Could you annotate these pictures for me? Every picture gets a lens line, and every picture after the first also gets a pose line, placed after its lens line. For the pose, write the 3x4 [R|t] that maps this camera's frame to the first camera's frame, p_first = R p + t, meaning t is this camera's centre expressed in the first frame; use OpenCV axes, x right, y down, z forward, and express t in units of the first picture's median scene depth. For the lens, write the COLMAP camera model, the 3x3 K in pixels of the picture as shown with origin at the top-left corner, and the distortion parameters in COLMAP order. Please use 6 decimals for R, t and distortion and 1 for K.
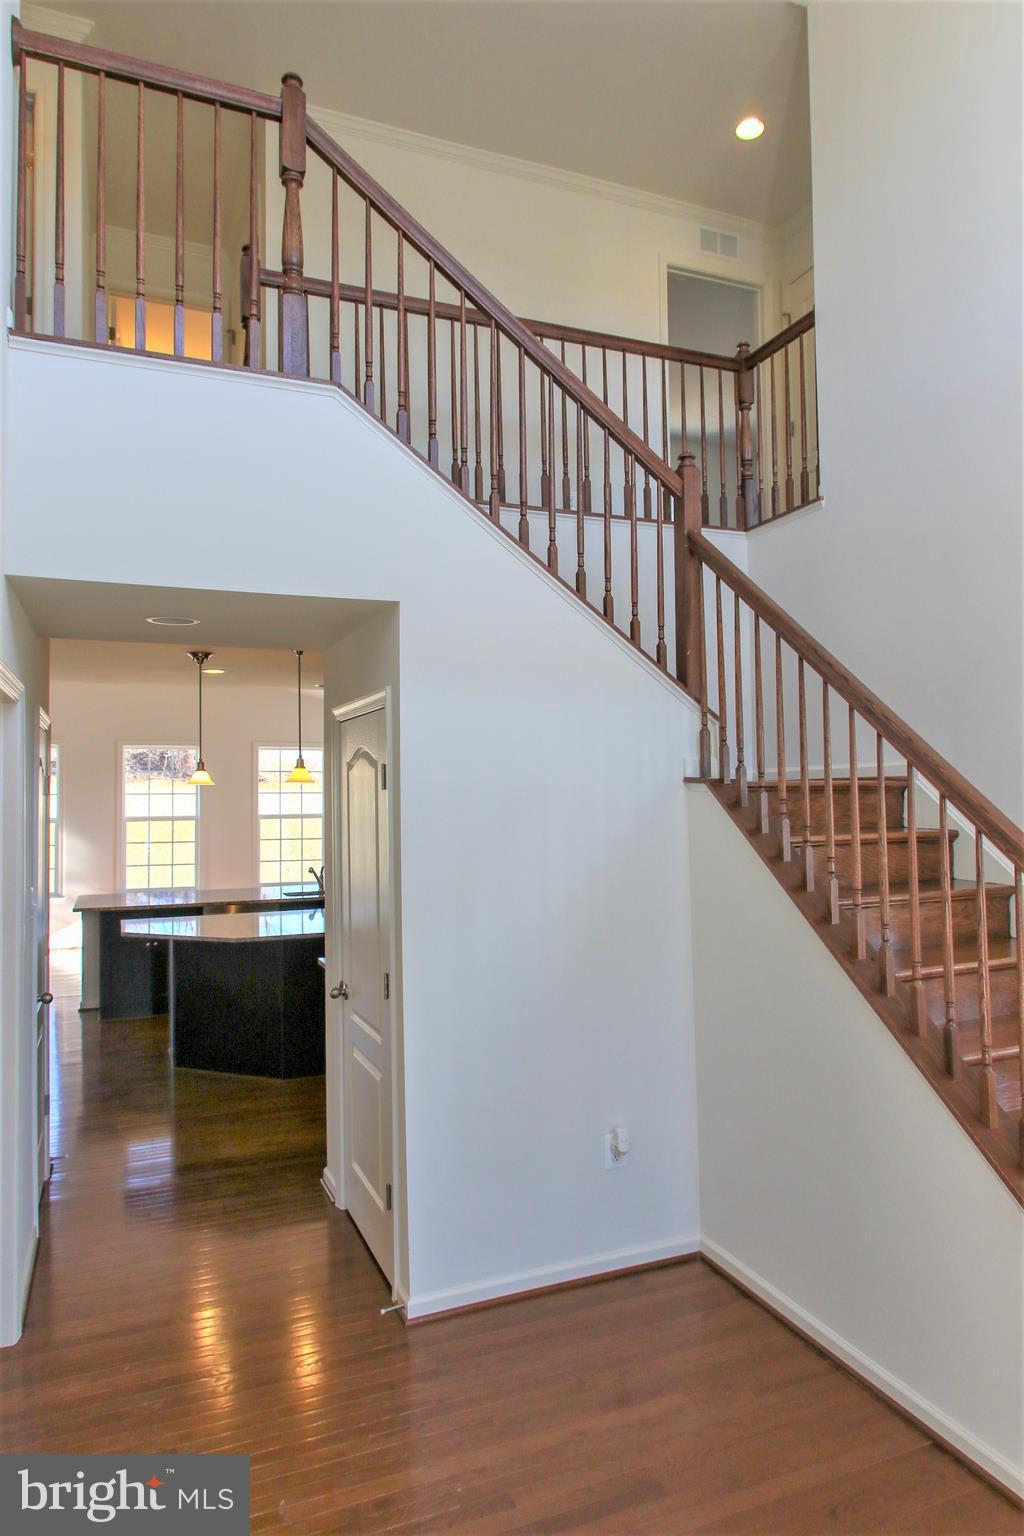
lens RADIAL K [[960.2, 0, 512.0], [0, 960.2, 768.0], [0, 0, 1]] dist [-0.012080, -0.003592]
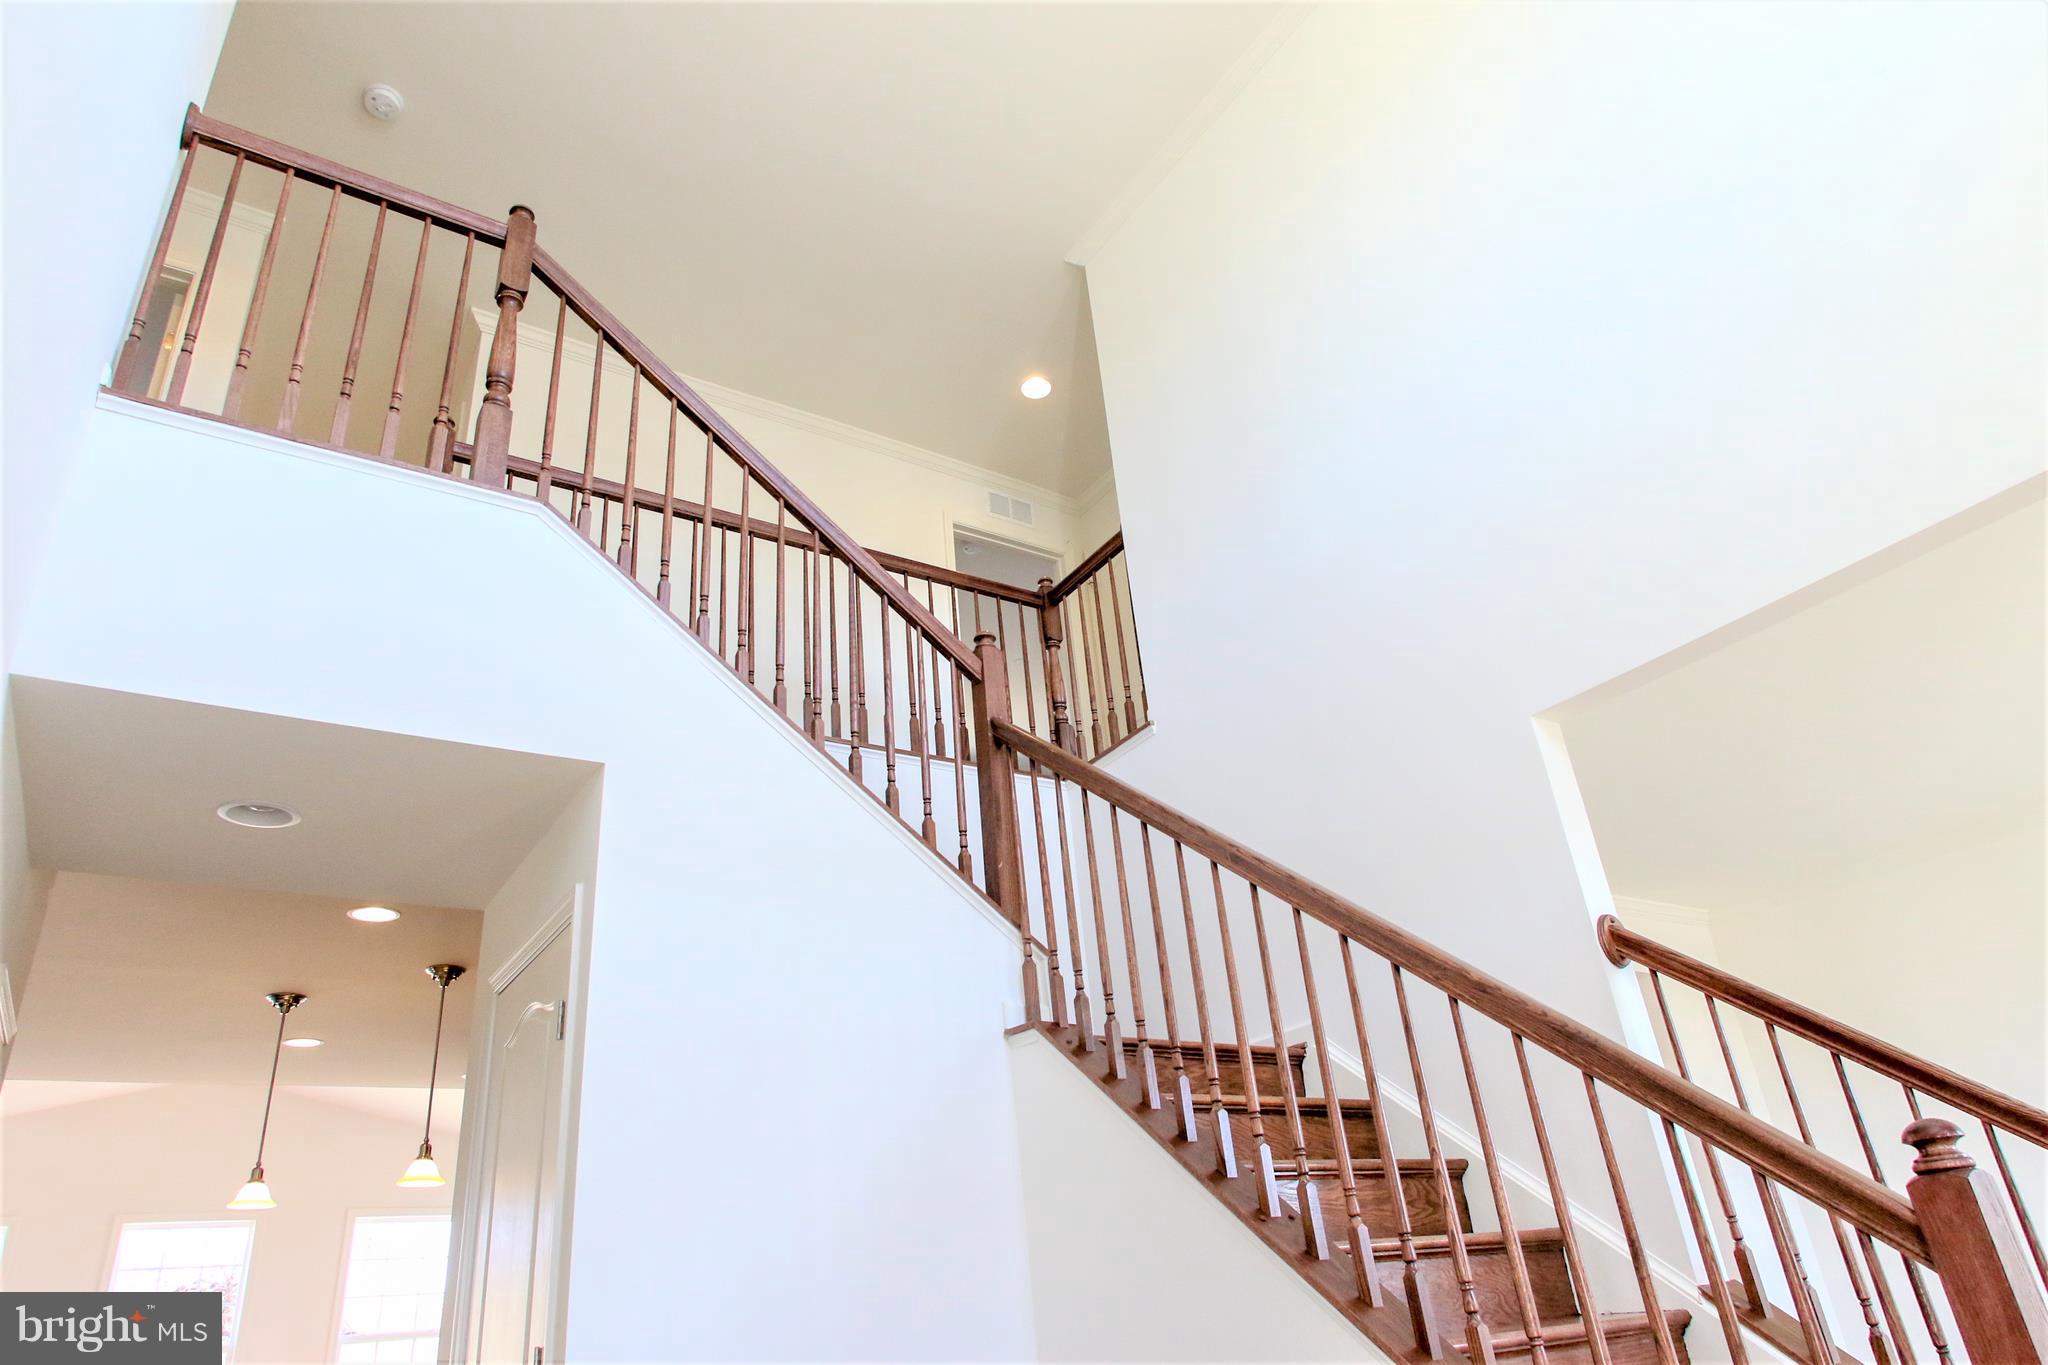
lens RADIAL K [[1280.3, 0, 1016.6], [0, 1280.3, 690.9], [0, 0, 1]] dist [-0.012080, -0.003592]
pose [[0.981678, 0.020362, 0.189456, 0.003976], [0.063927, 0.901456, -0.428124, 0.186558], [-0.179504, 0.432391, 0.883638, 0.056097]]
